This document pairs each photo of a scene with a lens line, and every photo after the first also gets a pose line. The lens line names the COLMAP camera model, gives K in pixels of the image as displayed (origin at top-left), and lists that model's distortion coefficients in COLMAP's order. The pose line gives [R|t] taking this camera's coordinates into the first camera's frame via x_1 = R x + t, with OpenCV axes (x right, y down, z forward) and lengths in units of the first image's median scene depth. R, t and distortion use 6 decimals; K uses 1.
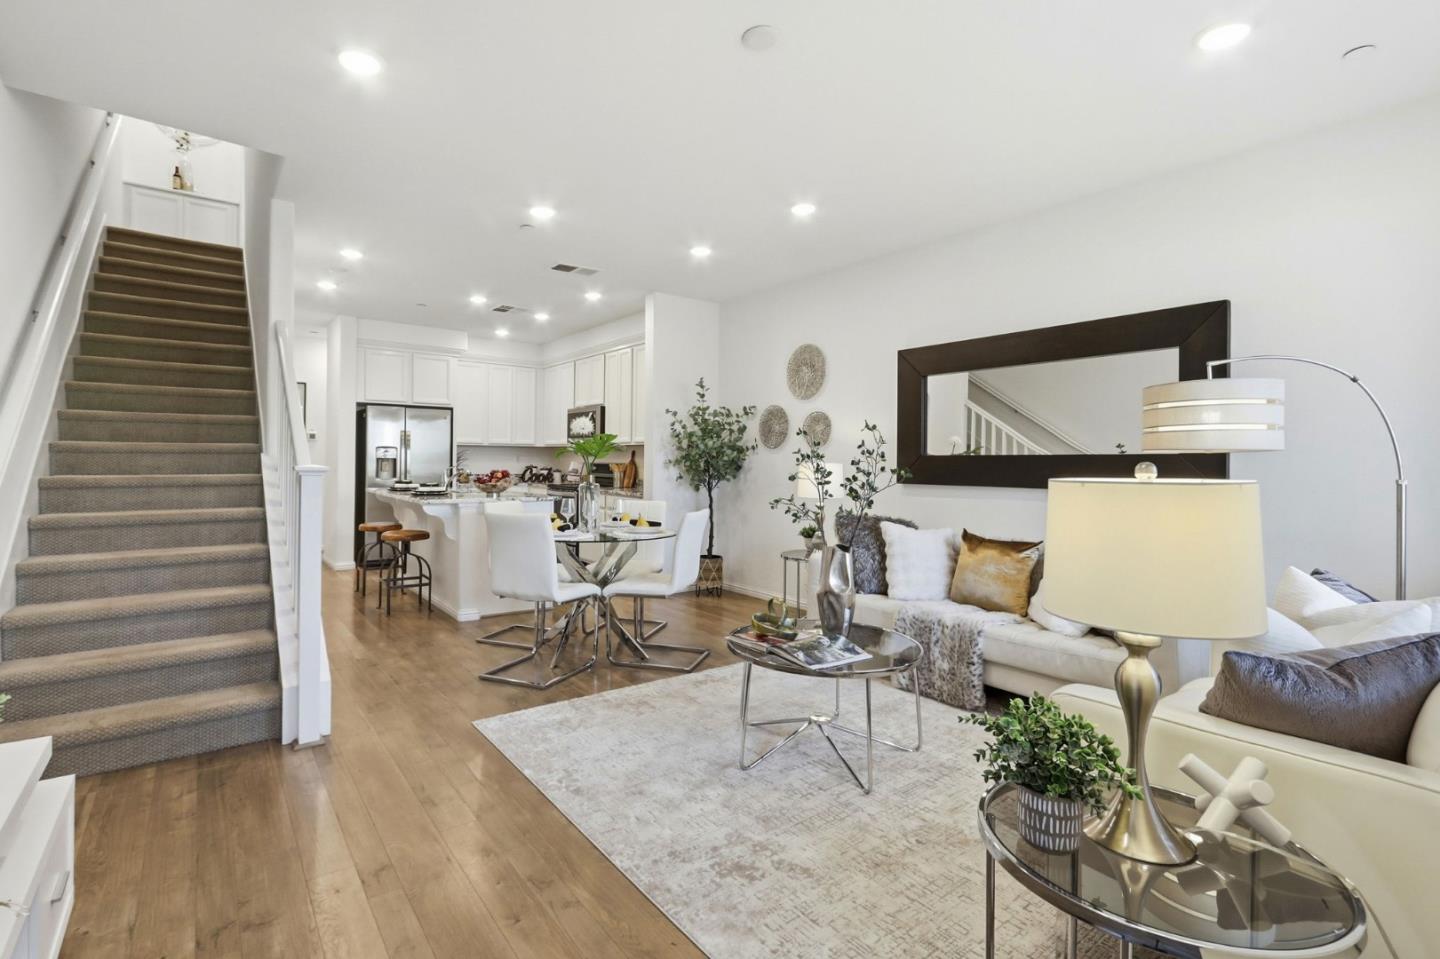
lens RADIAL K [[668.5, 0, 700.5], [0, 668.5, 463.9], [0, 0, 1]] dist [-0.001571, -0.000348]
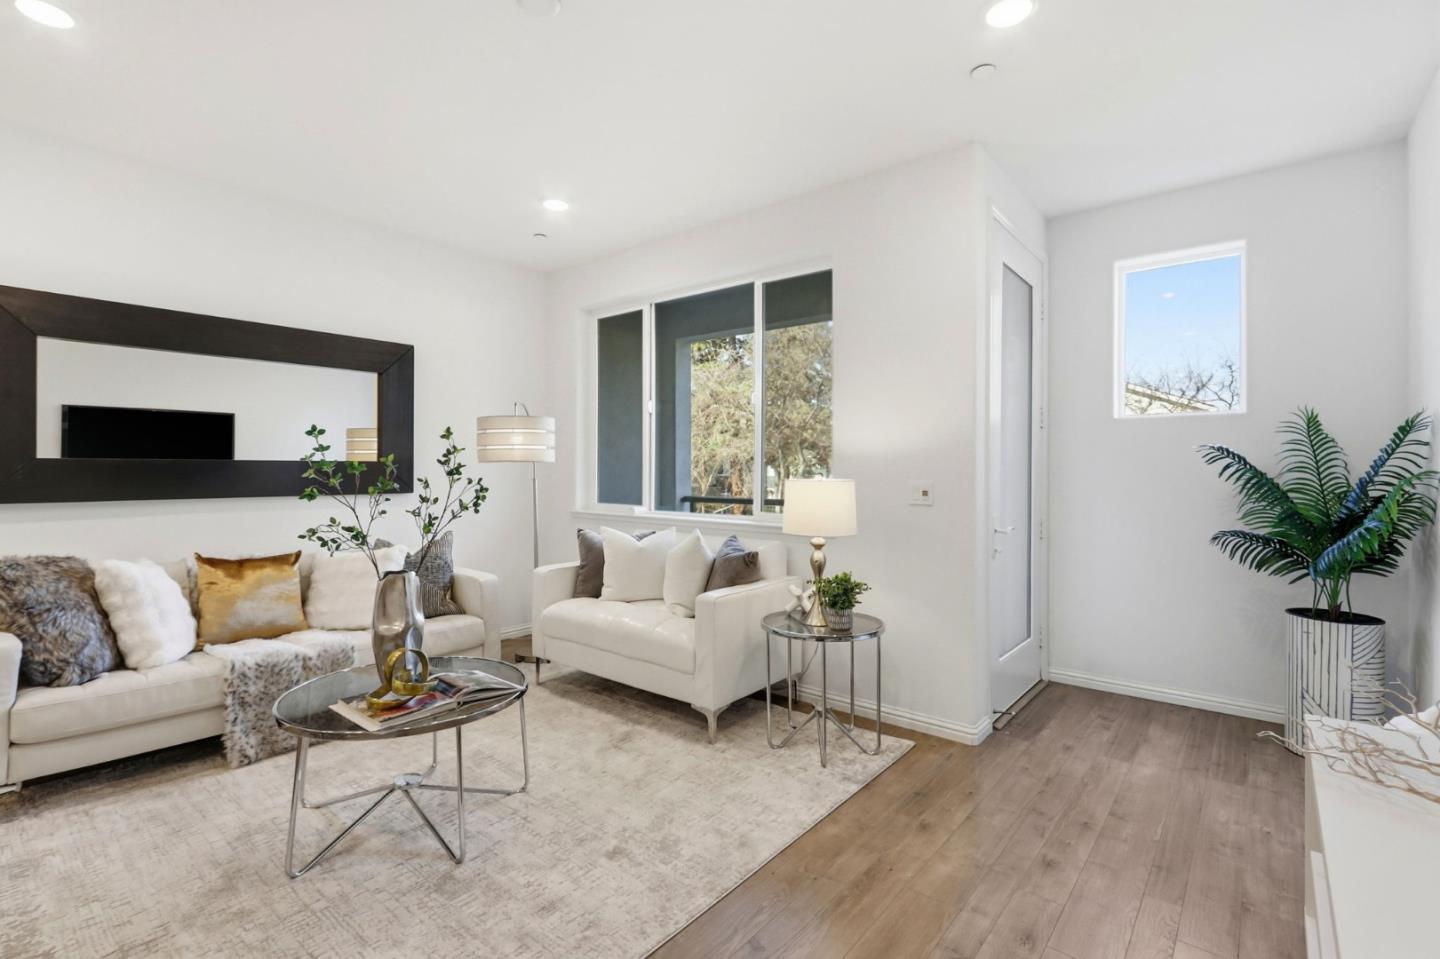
lens RADIAL K [[660.6, 0, 701.8], [0, 660.6, 474.1], [0, 0, 1]] dist [0.002600, -0.000017]
pose [[-0.218125, -0.013517, 0.975827, -0.336419], [-0.001944, 0.999908, 0.013416, -0.005477], [-0.975919, 0.001029, -0.218131, 0.397402]]
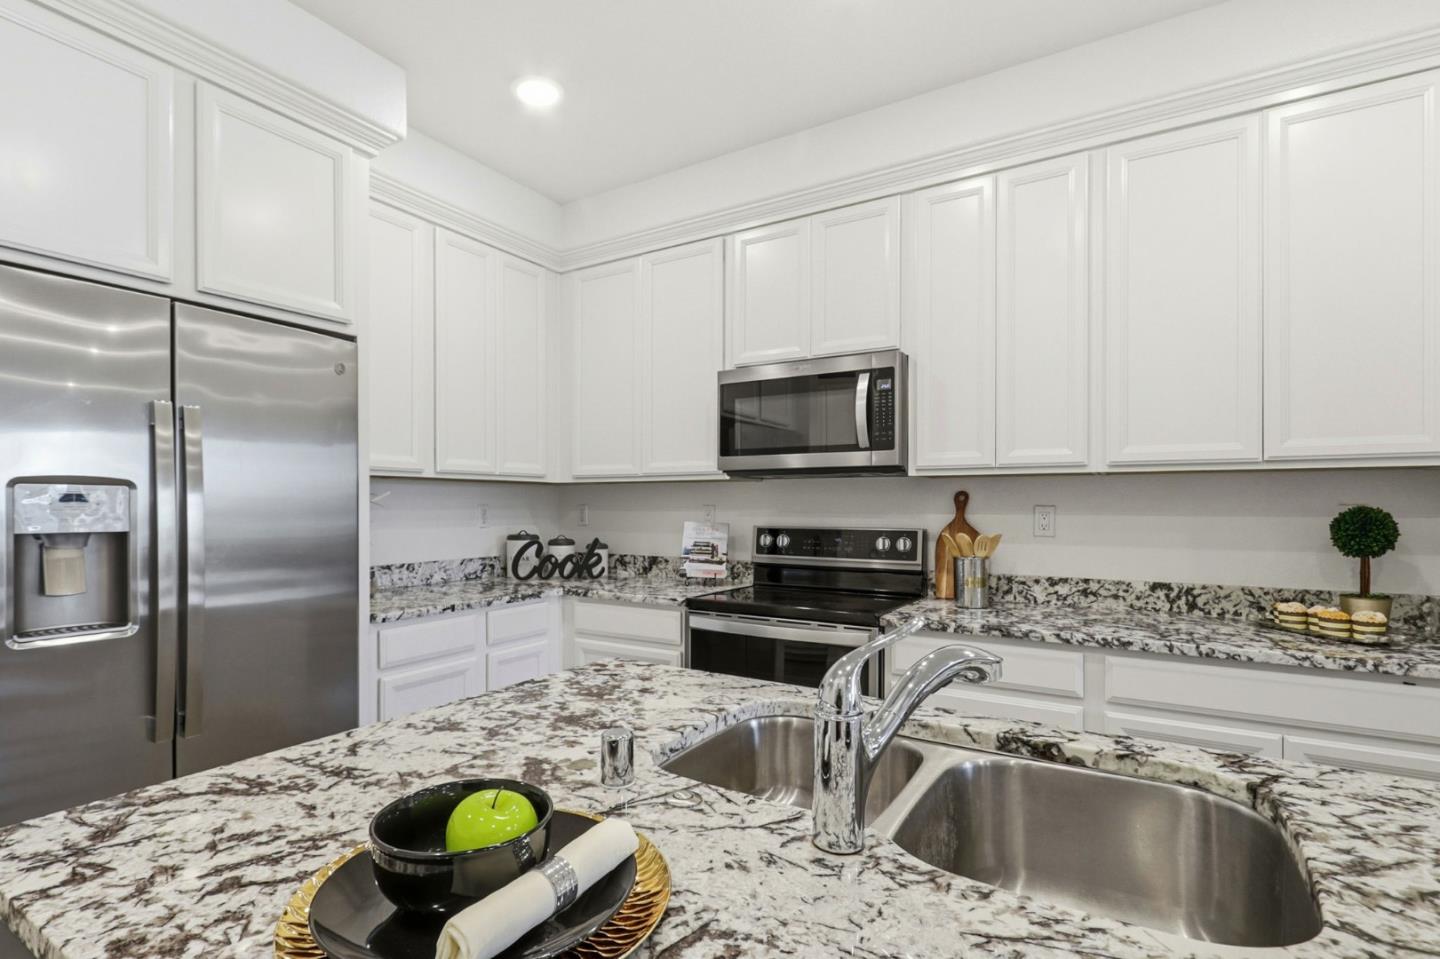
lens RADIAL K [[702.7, 0, 694.2], [0, 702.7, 504.9], [0, 0, 1]] dist [0.000102, 0.000002]
pose [[0.933882, -0.011118, 0.357408, -0.462445], [0.011106, 0.999936, 0.002088, -0.019482], [-0.357408, 0.002019, 0.933946, 0.915500]]
